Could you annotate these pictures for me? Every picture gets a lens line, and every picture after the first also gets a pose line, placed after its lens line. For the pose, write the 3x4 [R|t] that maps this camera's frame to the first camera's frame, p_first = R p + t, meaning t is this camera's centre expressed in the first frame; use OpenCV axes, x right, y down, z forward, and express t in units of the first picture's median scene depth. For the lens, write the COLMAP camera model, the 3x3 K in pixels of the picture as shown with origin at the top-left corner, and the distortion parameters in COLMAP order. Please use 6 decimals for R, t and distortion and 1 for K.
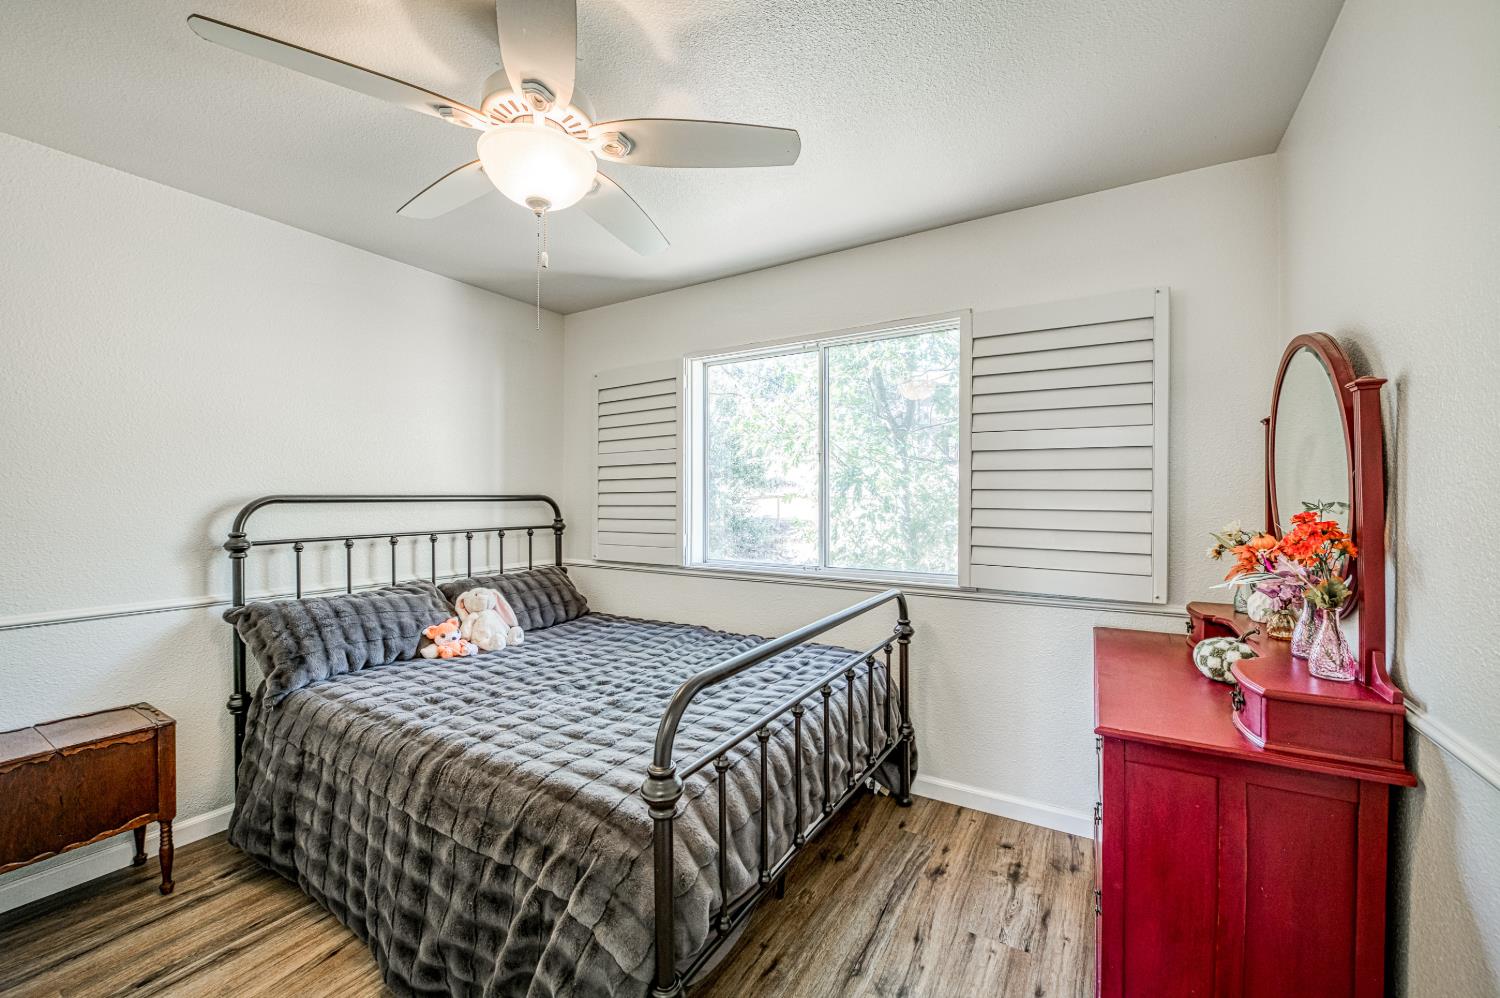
lens RADIAL K [[590.7, 0, 759.0], [0, 590.7, 501.2], [0, 0, 1]] dist [0.015204, -0.000142]
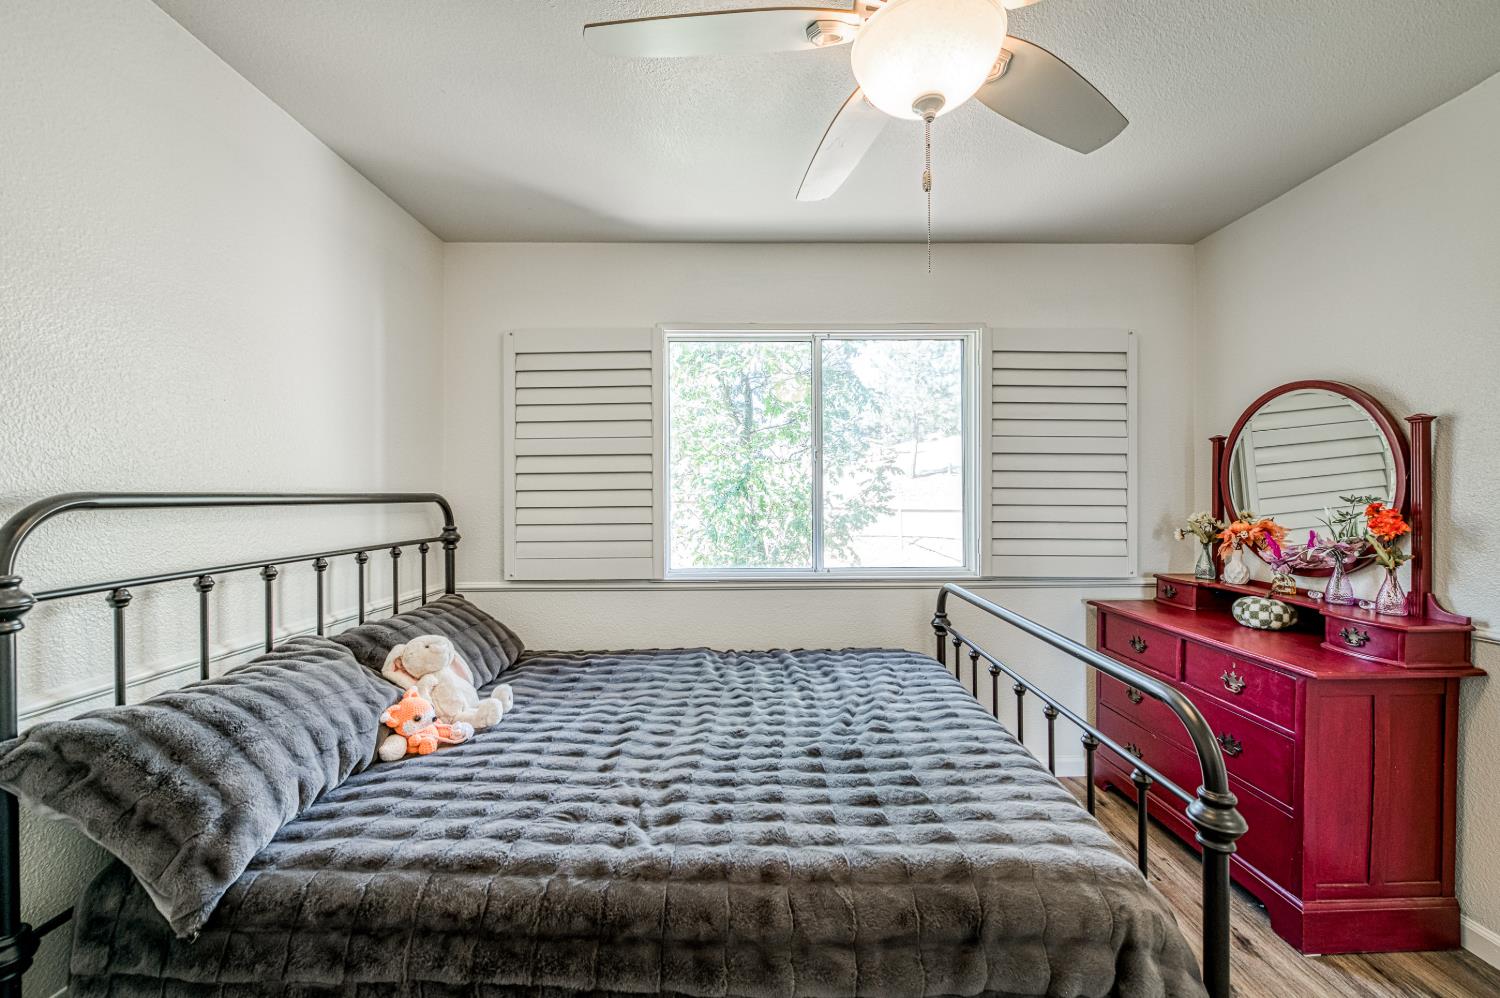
lens RADIAL K [[590.7, 0, 759.0], [0, 590.7, 501.2], [0, 0, 1]] dist [0.015204, -0.000142]
pose [[0.845957, -0.007413, 0.533199, -0.549102], [0.007281, 0.999971, 0.002351, -0.000453], [-0.533201, 0.001893, 0.845986, 0.274043]]
